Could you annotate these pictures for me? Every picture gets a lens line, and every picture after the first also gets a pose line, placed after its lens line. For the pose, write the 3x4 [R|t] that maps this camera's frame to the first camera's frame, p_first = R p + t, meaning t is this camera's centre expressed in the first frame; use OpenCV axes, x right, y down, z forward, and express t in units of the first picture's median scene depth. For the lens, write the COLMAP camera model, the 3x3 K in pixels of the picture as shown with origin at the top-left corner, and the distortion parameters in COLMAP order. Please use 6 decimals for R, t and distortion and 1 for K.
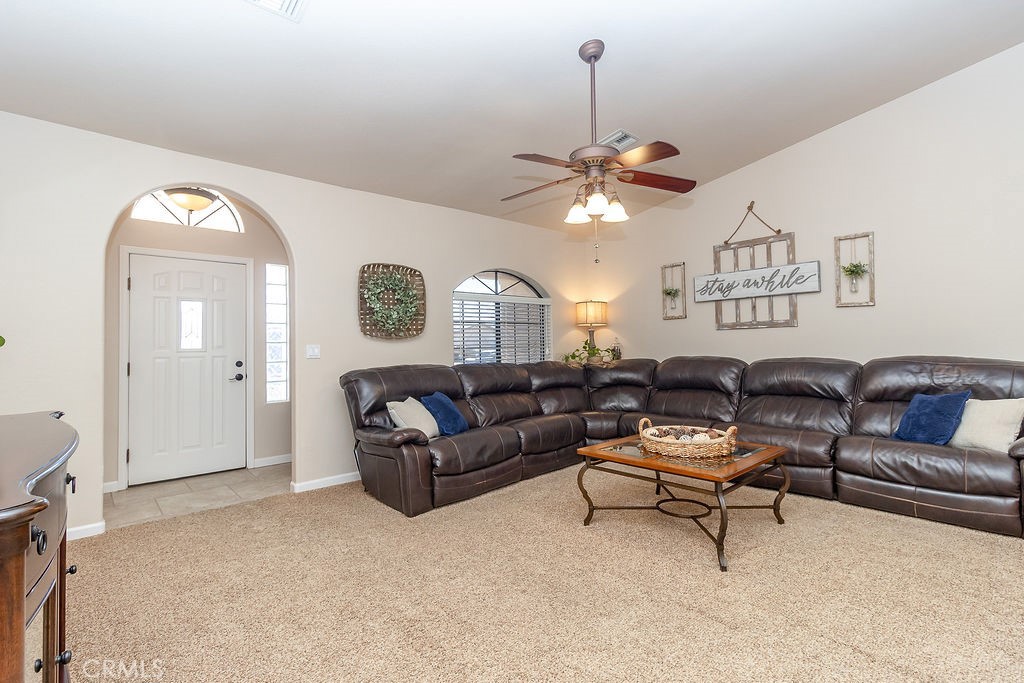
lens RADIAL K [[473.1, 0, 516.4], [0, 473.1, 333.7], [0, 0, 1]] dist [0.000848, 0.000039]
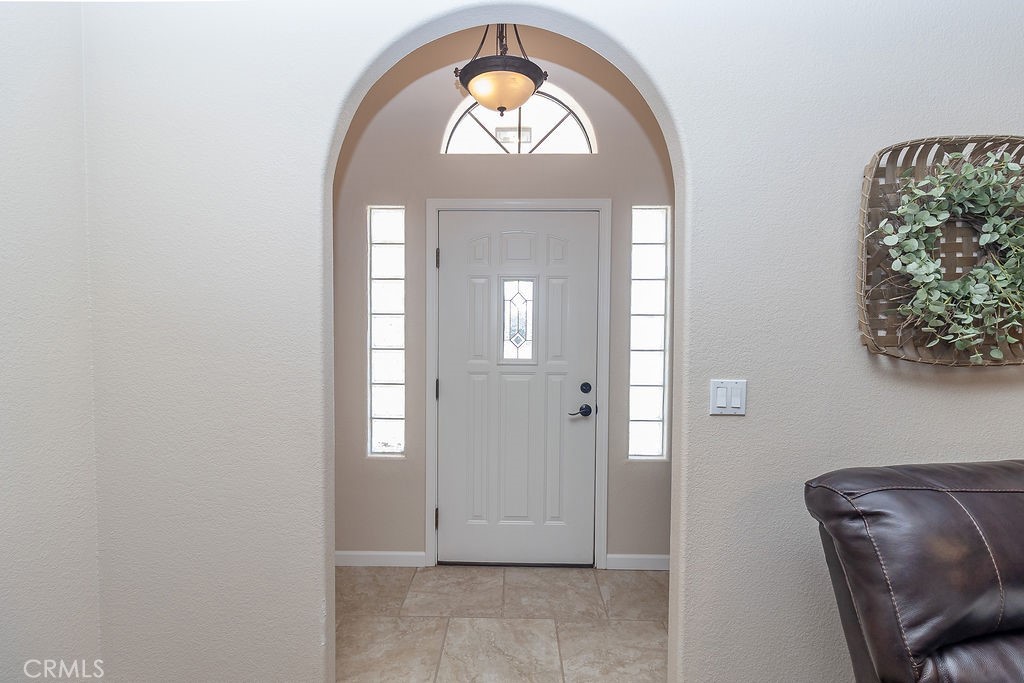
lens RADIAL K [[509.3, 0, 502.3], [0, 509.3, 355.1], [0, 0, 1]] dist [-0.000984, -0.000185]
pose [[0.720150, 0.053550, -0.691748, -0.268596], [0.001830, 0.996867, 0.079075, -0.028466], [0.693816, -0.058212, 0.717796, 0.562689]]
